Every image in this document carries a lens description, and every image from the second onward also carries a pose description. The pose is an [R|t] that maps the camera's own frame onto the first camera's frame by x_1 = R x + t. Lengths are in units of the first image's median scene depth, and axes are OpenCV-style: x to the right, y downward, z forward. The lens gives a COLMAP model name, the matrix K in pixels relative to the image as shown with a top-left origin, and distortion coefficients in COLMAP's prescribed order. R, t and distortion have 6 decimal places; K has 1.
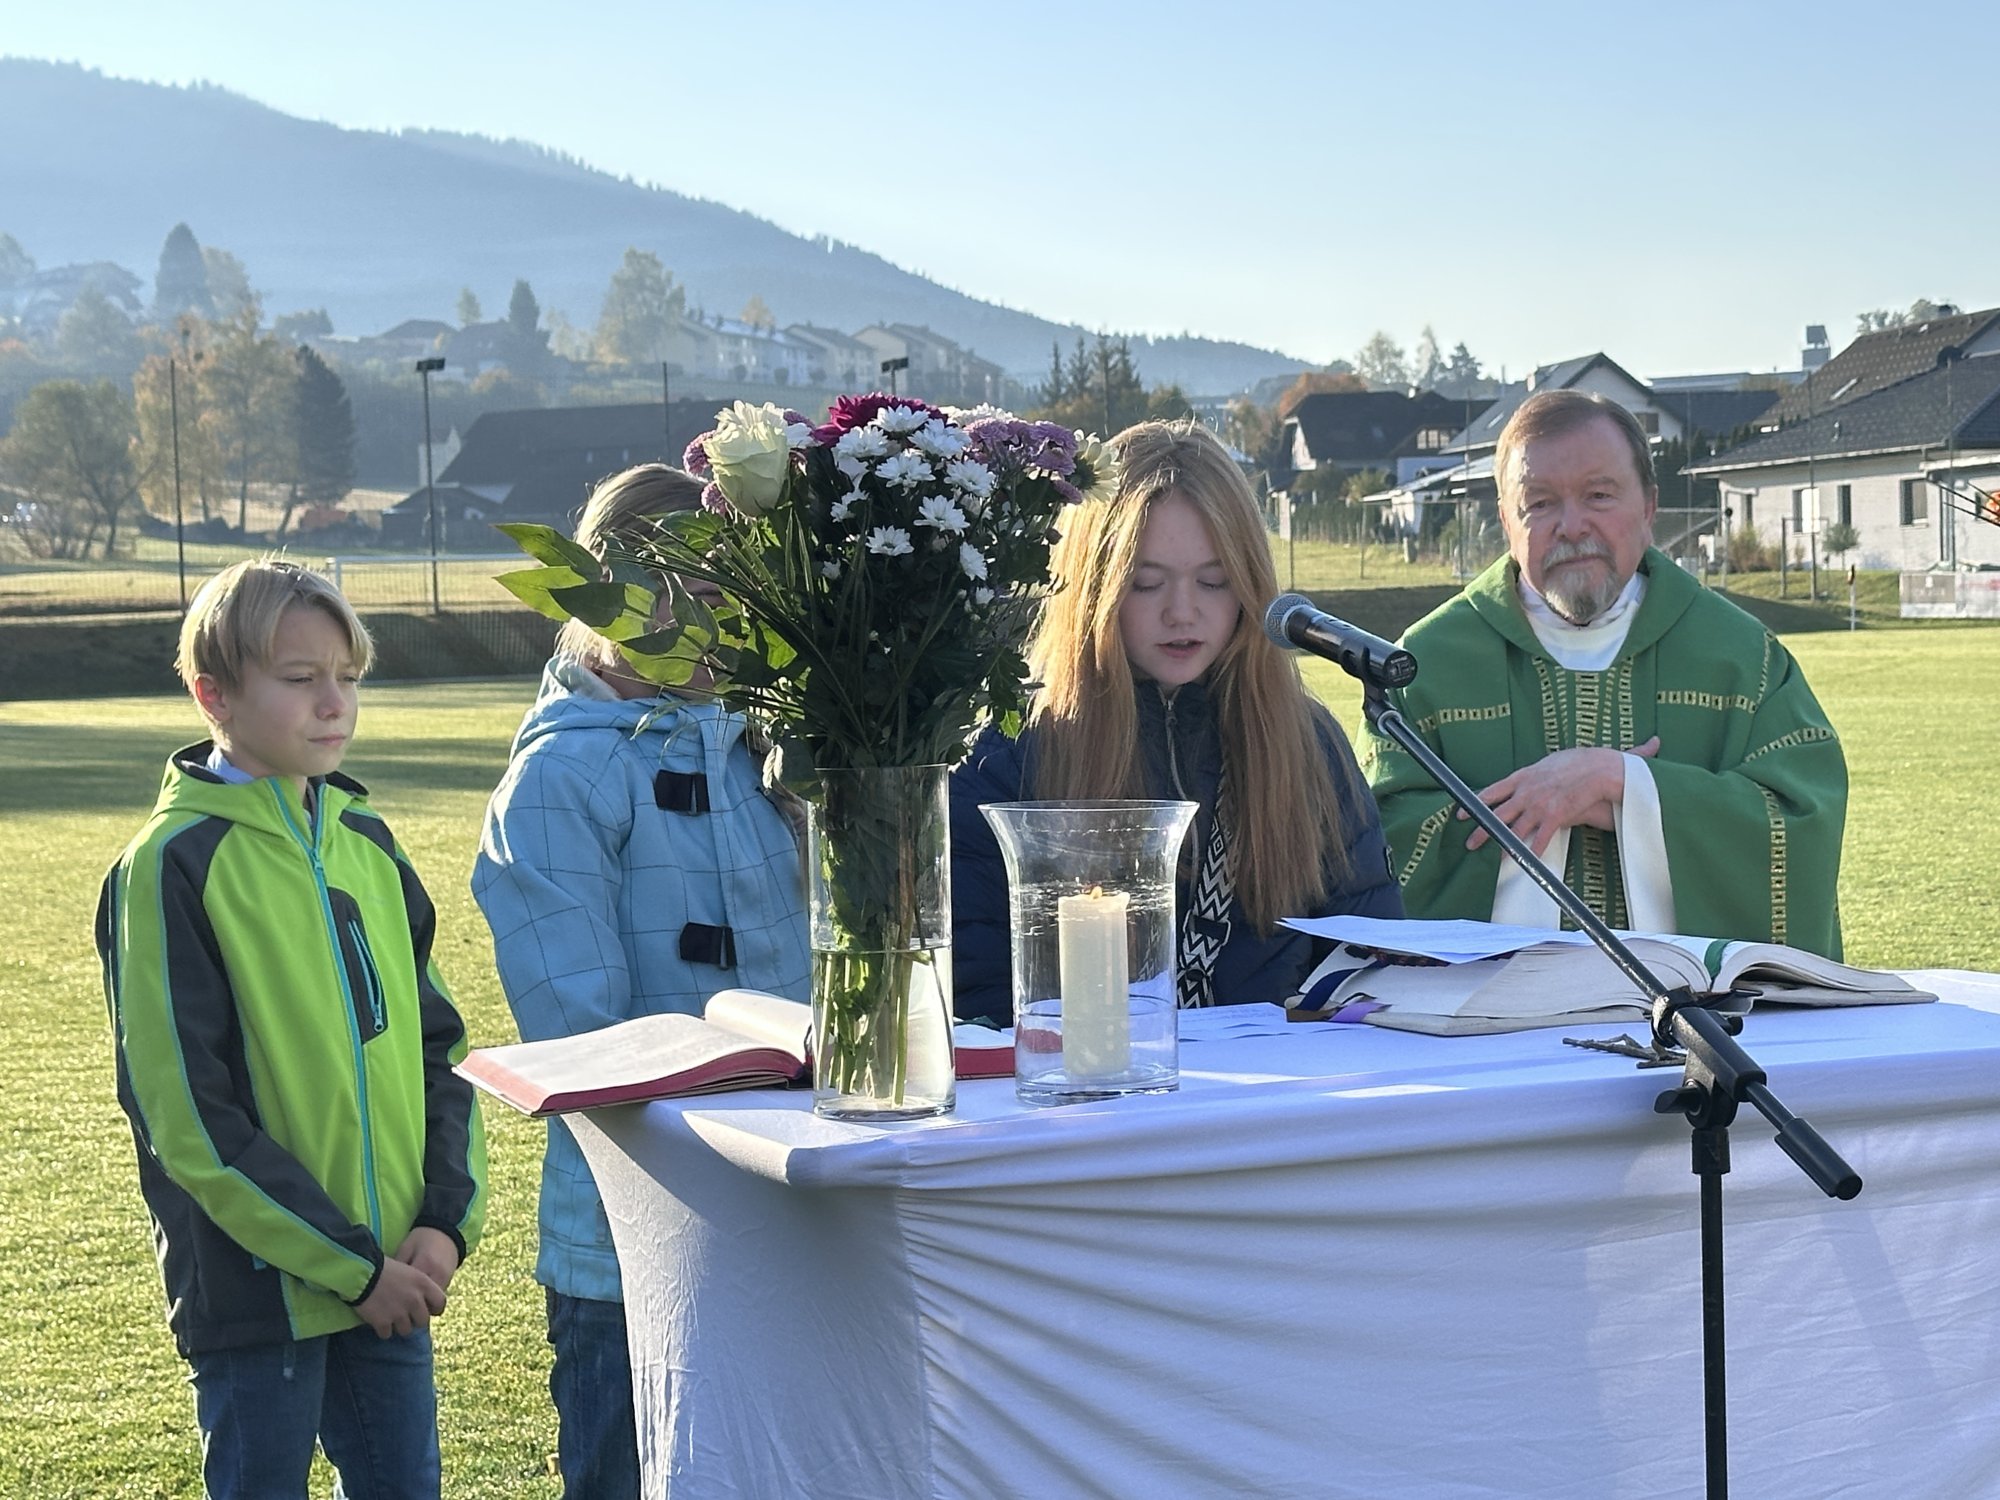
lens RADIAL K [[4029.5, 0, 1016.2], [0, 4029.5, 750.7], [0, 0, 1]] dist [0.139288, 0.145355]
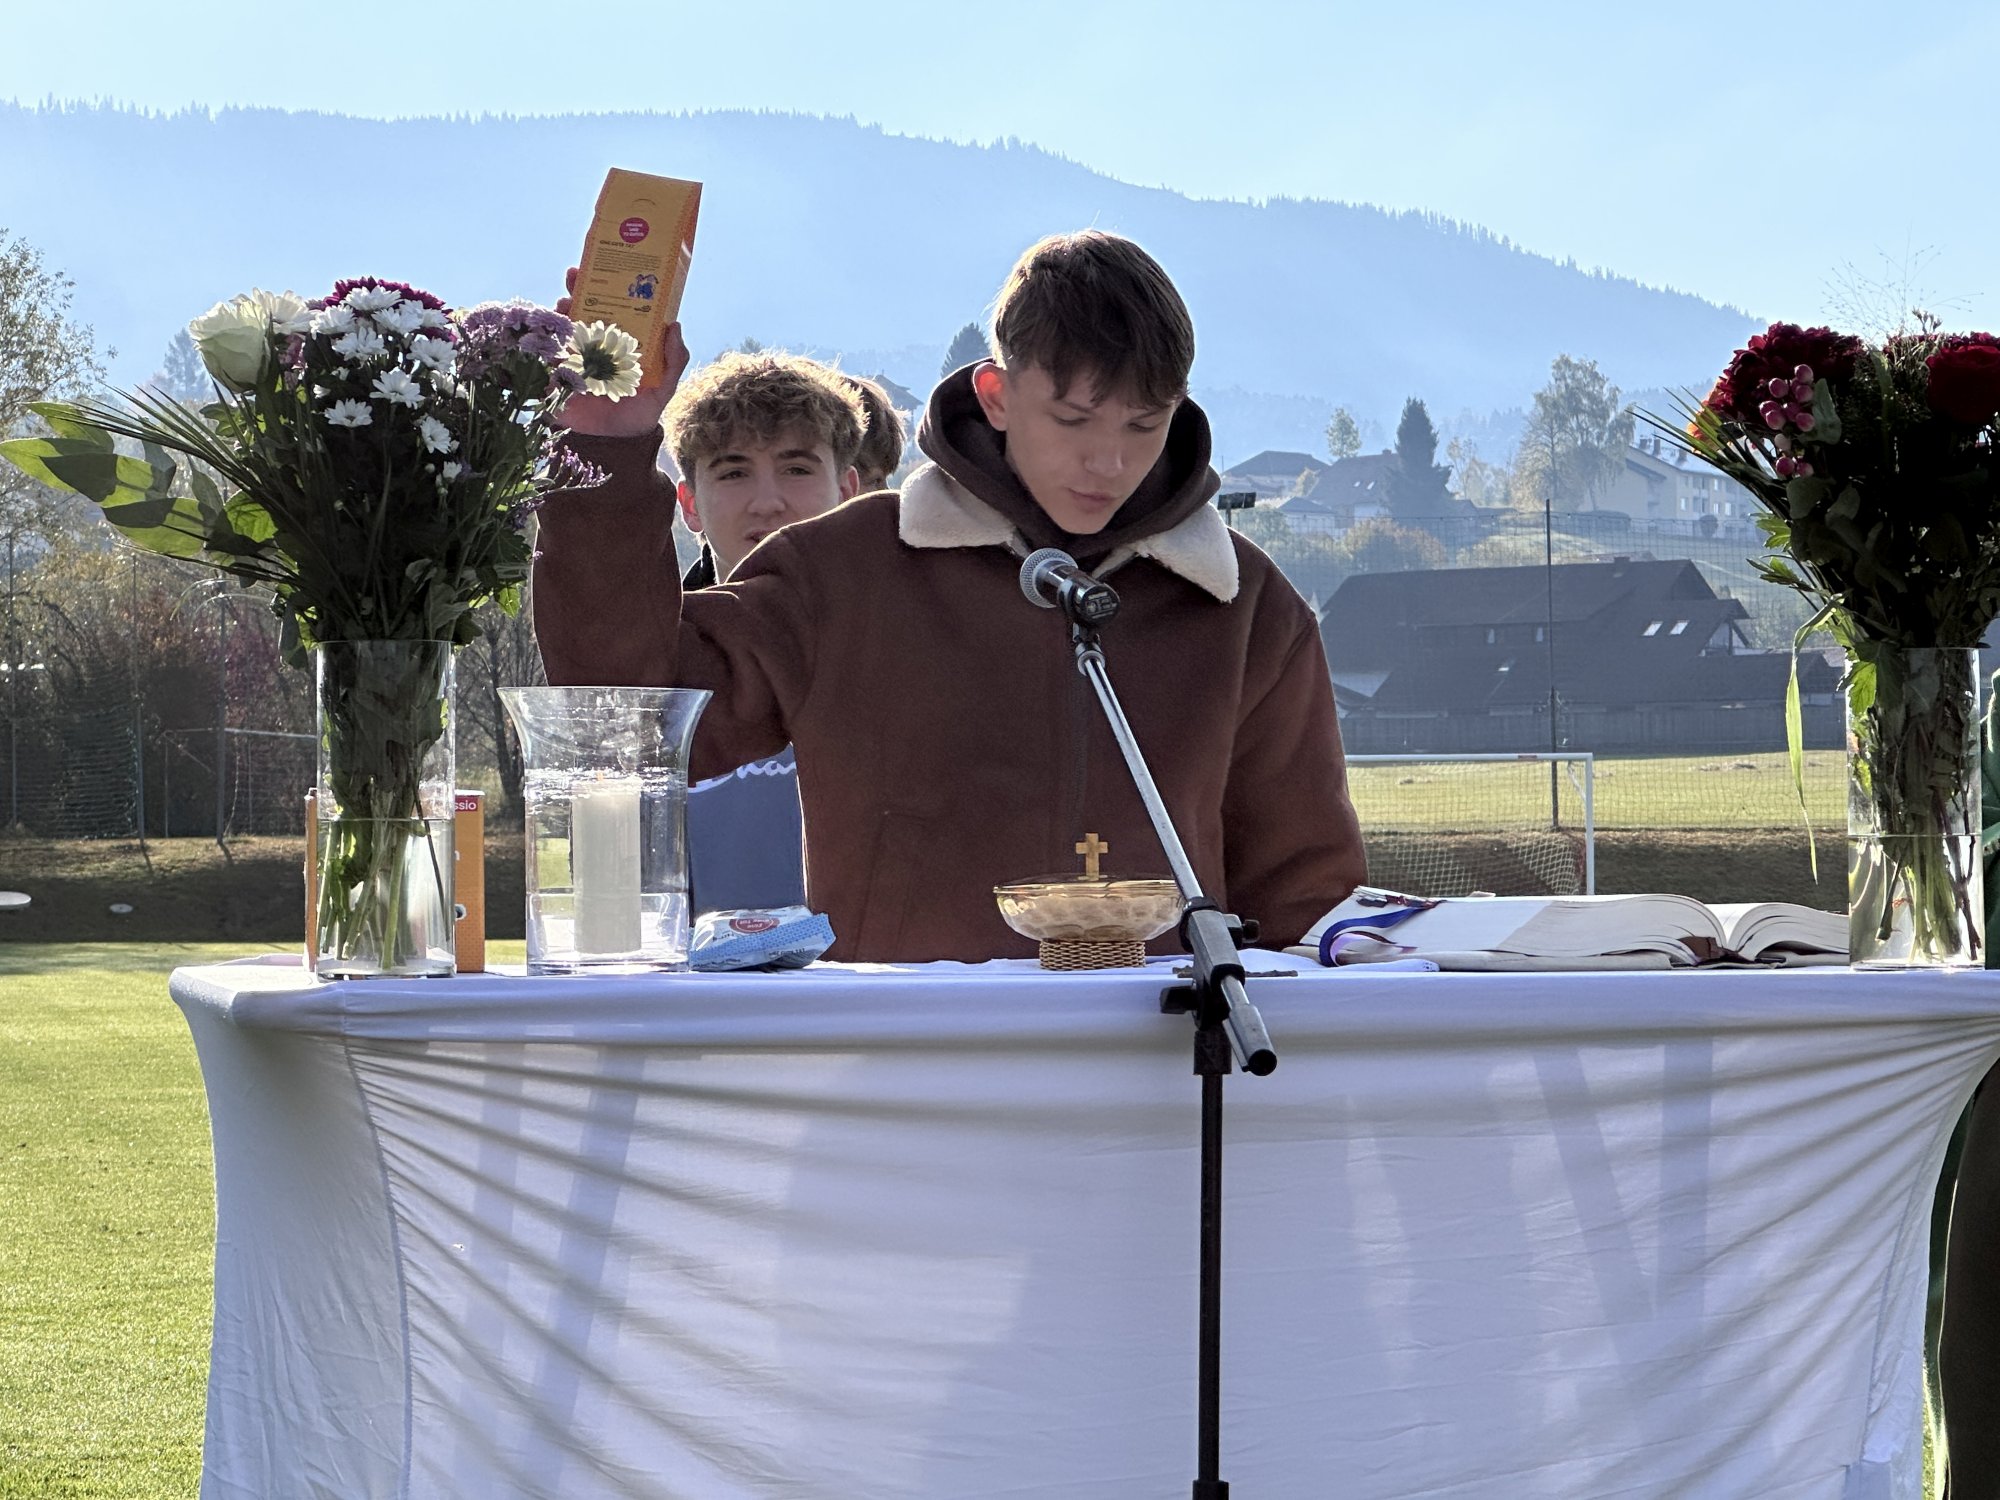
lens RADIAL K [[5549.0, 0, 1008.1], [0, 5549.0, 740.7], [0, 0, 1]] dist [-0.412116, 11.142465]
pose [[0.981068, 0.016797, -0.192936, 0.138604], [-0.027252, 0.998293, -0.051663, 0.034172], [0.191739, 0.055943, 0.979850, -0.122859]]
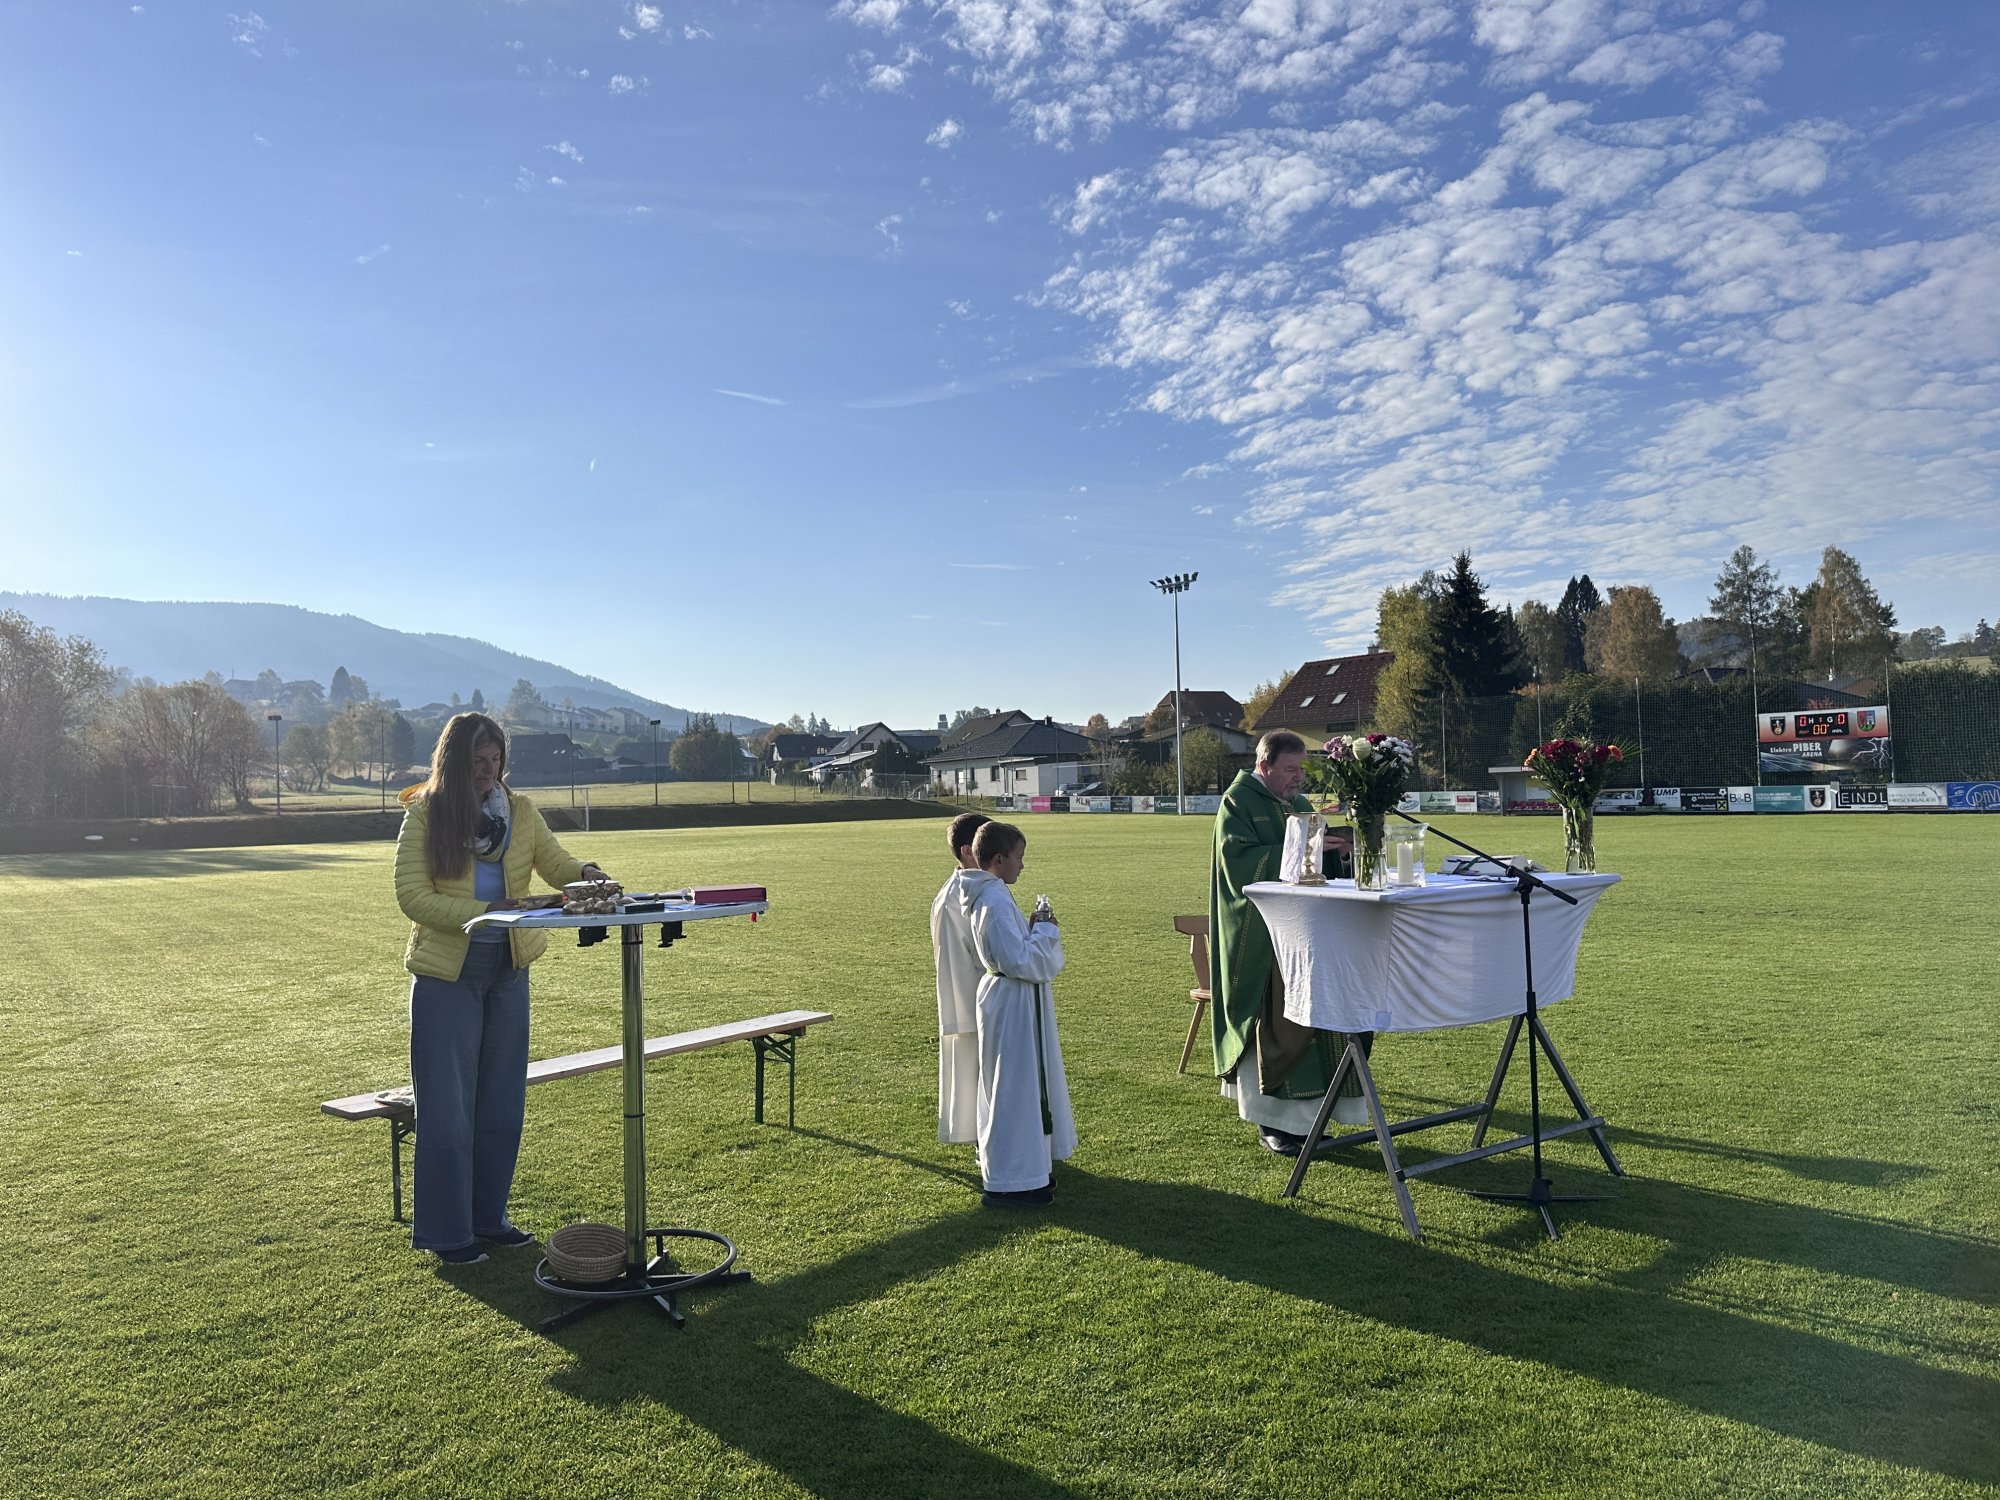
lens RADIAL K [[1396.5, 0, 992.0], [0, 1396.5, 743.6], [0, 0, 1]] dist [0.125076, -0.192765]
pose [[0.973567, 0.011550, 0.228109, -0.289258], [0.007227, 0.996663, -0.081309, 0.017789], [-0.228287, 0.080808, 0.970235, -0.163931]]
